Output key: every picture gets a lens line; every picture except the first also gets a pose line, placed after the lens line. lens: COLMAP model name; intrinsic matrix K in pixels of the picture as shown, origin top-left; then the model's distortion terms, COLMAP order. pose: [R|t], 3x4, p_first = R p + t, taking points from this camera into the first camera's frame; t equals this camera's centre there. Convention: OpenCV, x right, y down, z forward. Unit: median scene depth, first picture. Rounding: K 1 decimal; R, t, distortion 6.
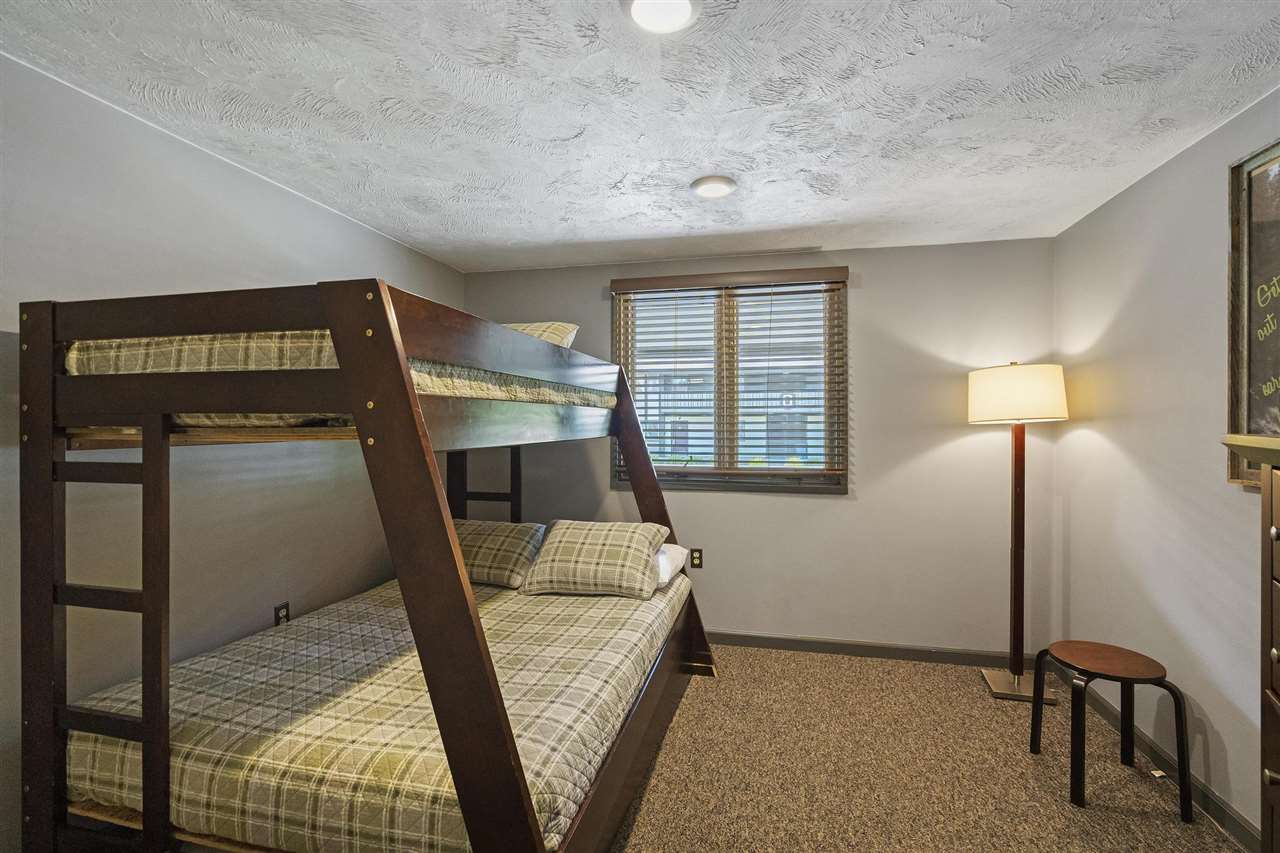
lens RADIAL K [[590.6, 0, 637.2], [0, 590.6, 424.7], [0, 0, 1]] dist [-0.003182, -0.001457]
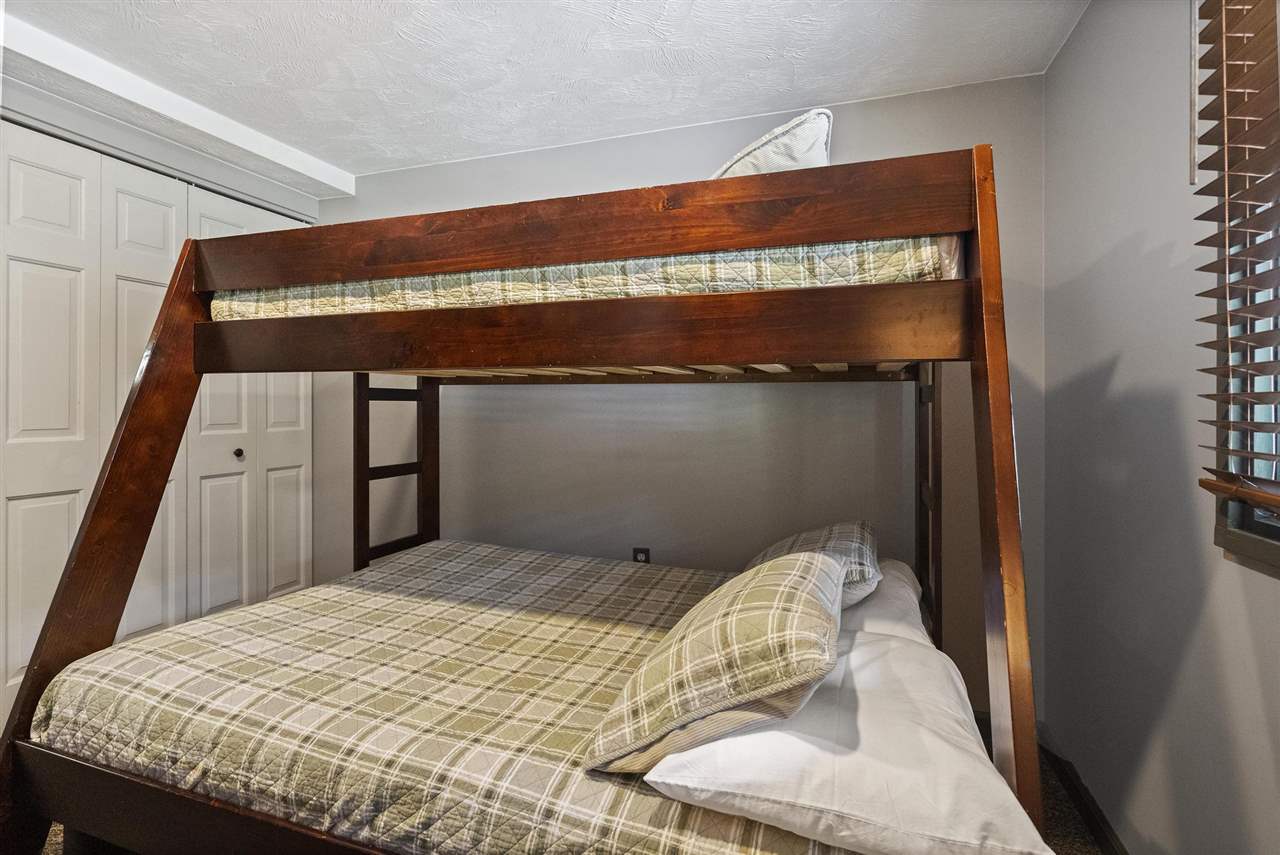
lens RADIAL K [[590.6, 0, 639.0], [0, 590.6, 416.3], [0, 0, 1]] dist [-0.003182, -0.001457]
pose [[-0.090380, 0.005495, -0.995892, 0.606229], [-0.005171, 0.999969, 0.005987, 0.104942], [0.995894, 0.005691, -0.090349, 1.596281]]
